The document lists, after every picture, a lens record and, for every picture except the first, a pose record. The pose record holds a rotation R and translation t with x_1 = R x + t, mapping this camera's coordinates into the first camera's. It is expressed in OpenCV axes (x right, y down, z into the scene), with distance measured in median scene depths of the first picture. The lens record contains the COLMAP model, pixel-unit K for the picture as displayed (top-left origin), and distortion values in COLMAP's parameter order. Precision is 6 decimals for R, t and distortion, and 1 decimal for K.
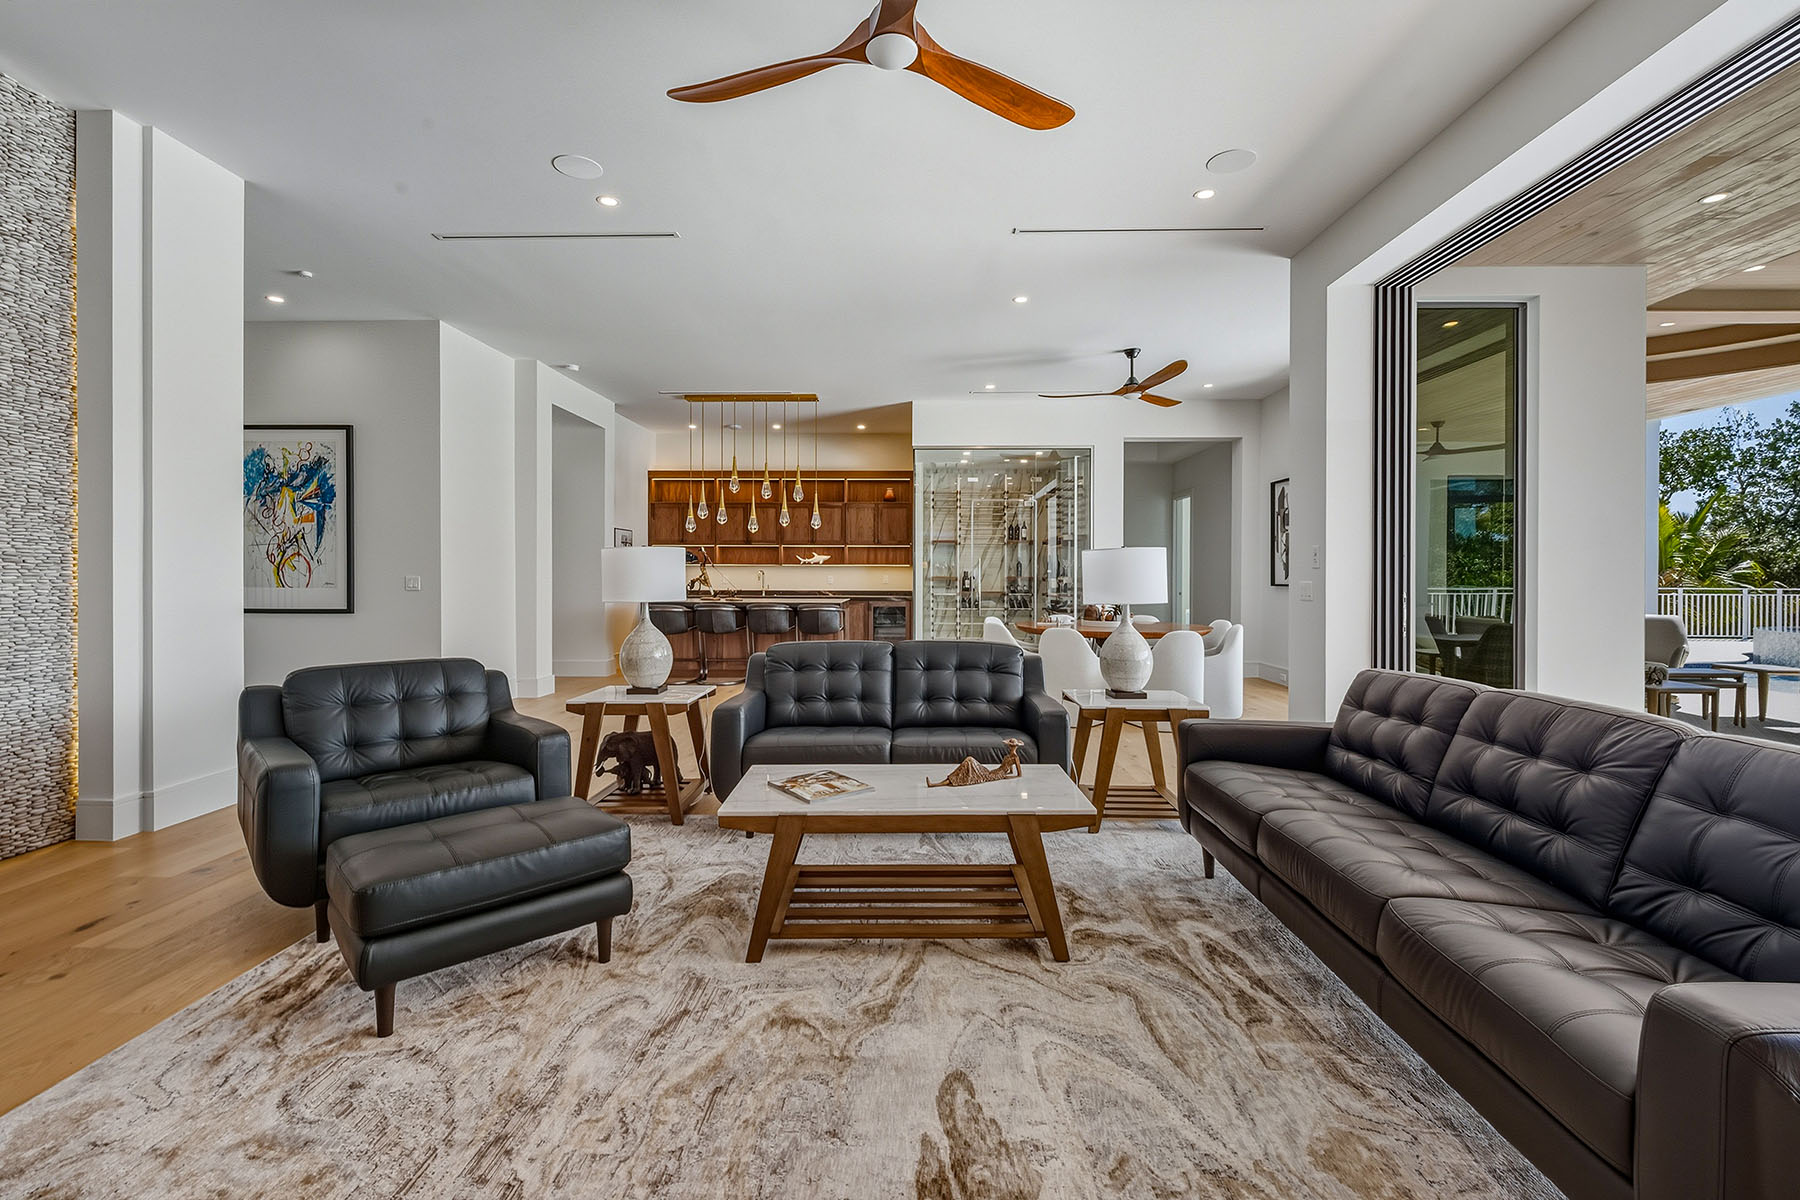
lens RADIAL K [[785.7, 0, 901.7], [0, 785.7, 583.0], [0, 0, 1]] dist [-0.000804, -0.001534]
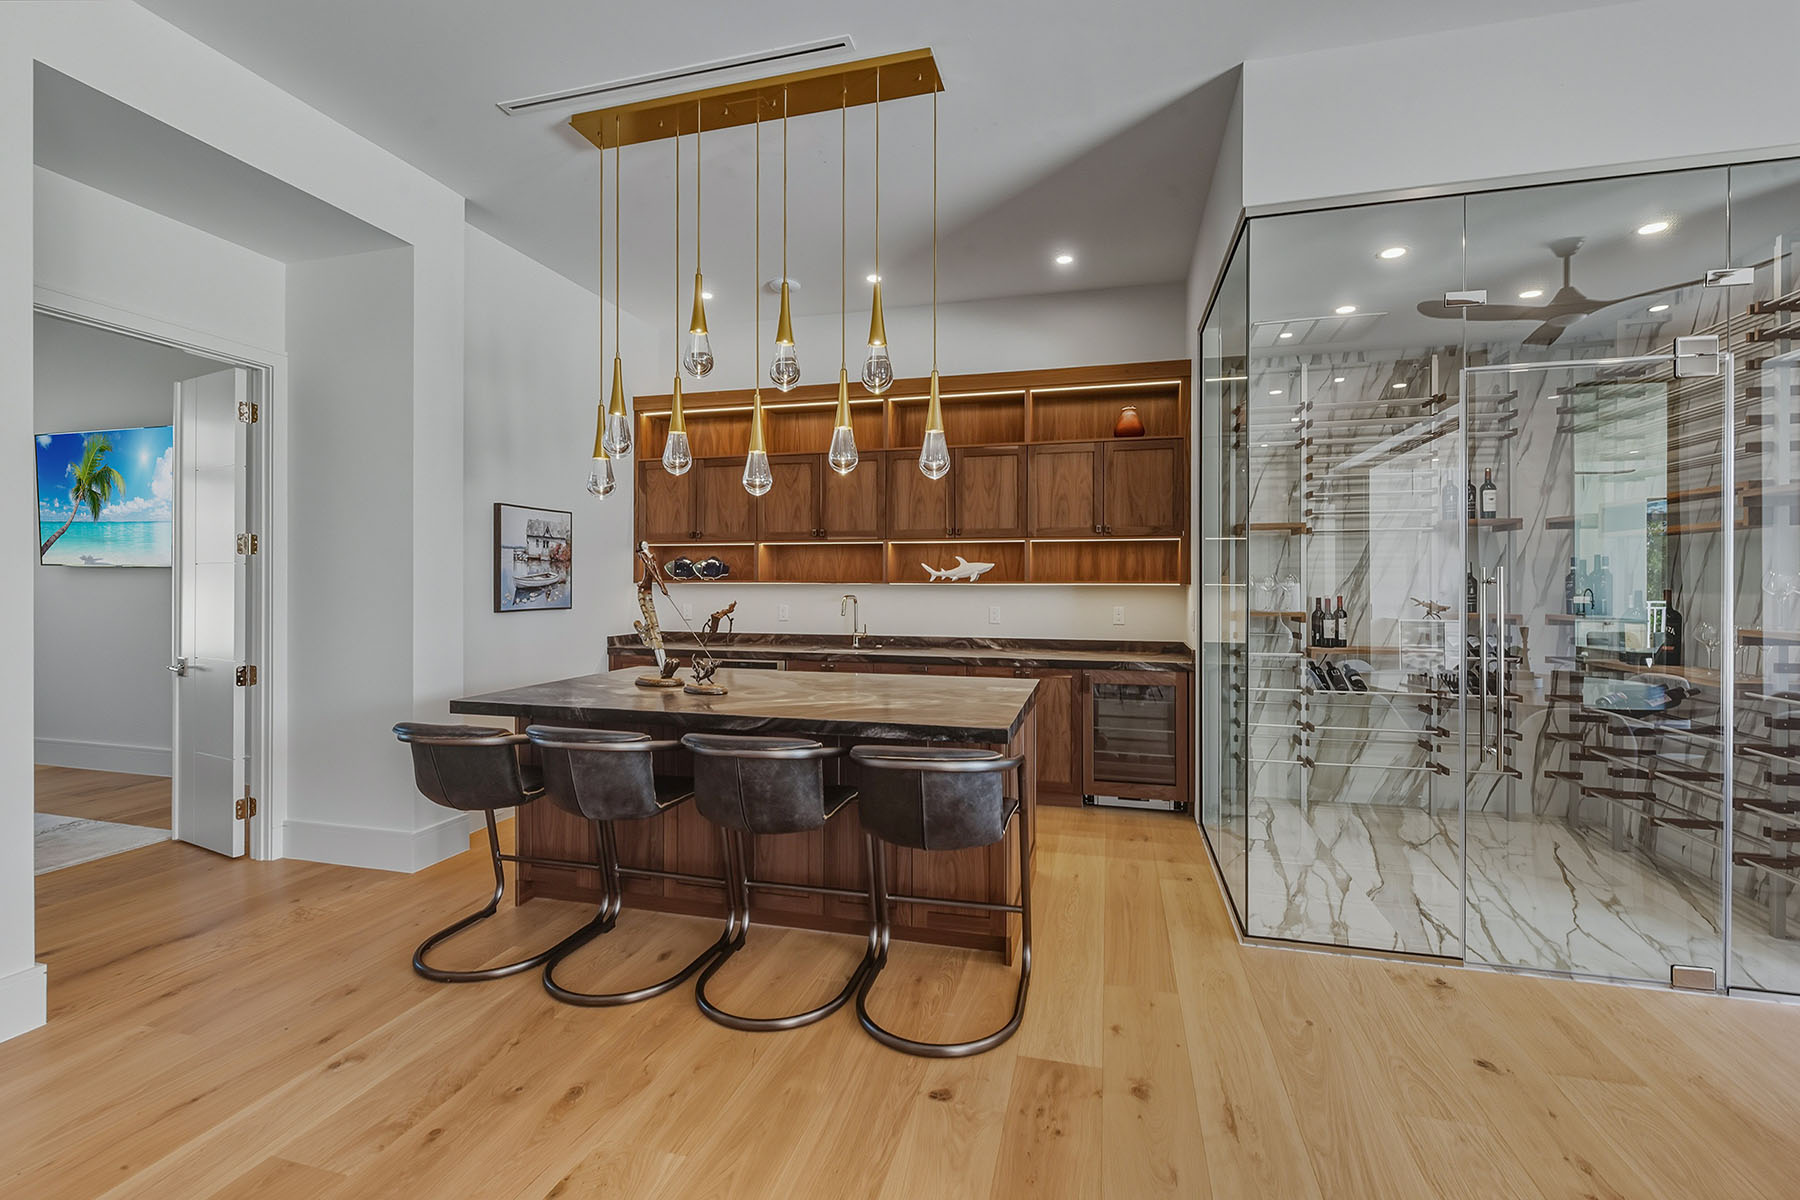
lens RADIAL K [[785.7, 0, 896.0], [0, 785.7, 581.9], [0, 0, 1]] dist [-0.000804, -0.001534]
pose [[0.972462, -0.002046, -0.233052, -0.040065], [-0.000132, 0.999956, -0.009330, -0.019585], [0.233061, 0.009104, 0.972419, 0.549162]]
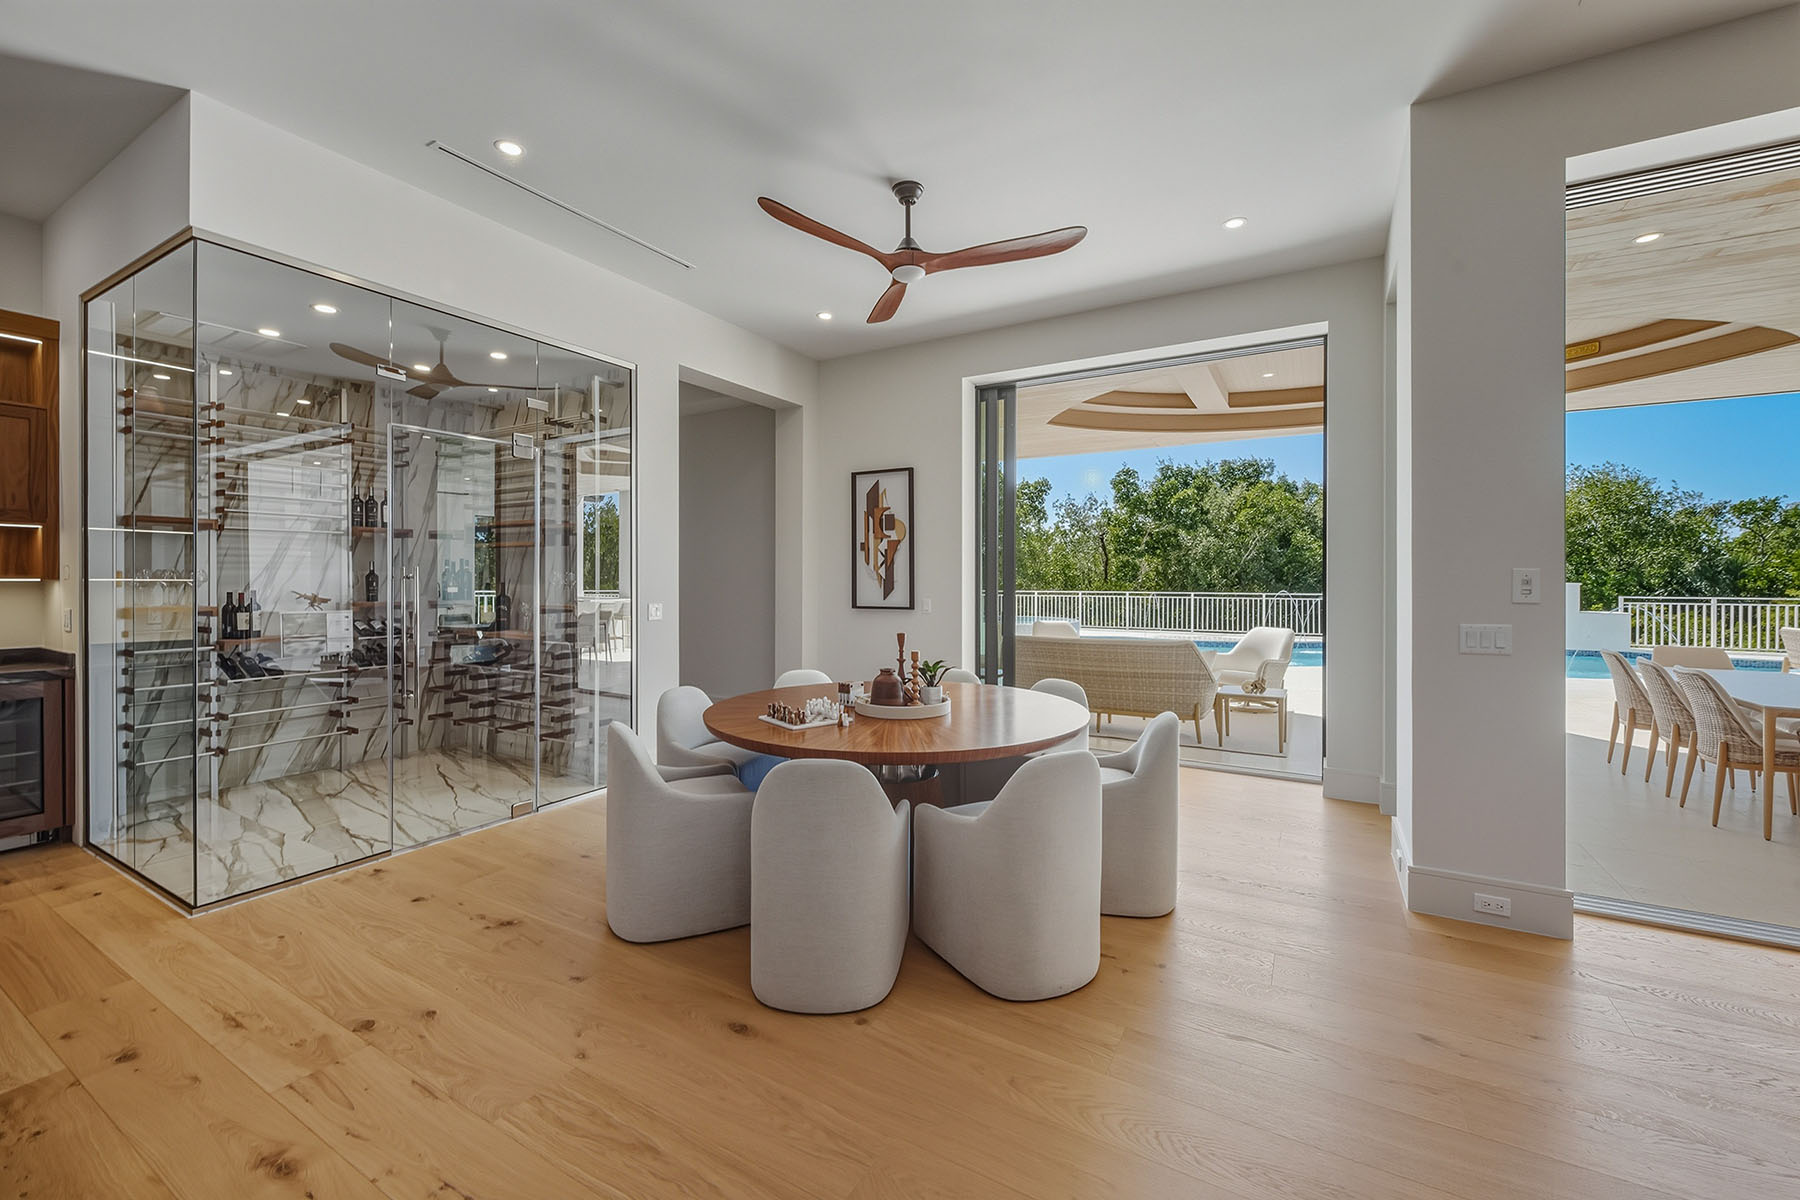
lens RADIAL K [[715.2, 0, 902.3], [0, 715.2, 581.0], [0, 0, 1]] dist [-0.001966, -0.001348]
pose [[0.479329, -0.006398, 0.877612, -0.087002], [0.007779, 0.999965, 0.003041, -0.019566], [-0.877601, 0.005369, 0.479362, 0.490415]]
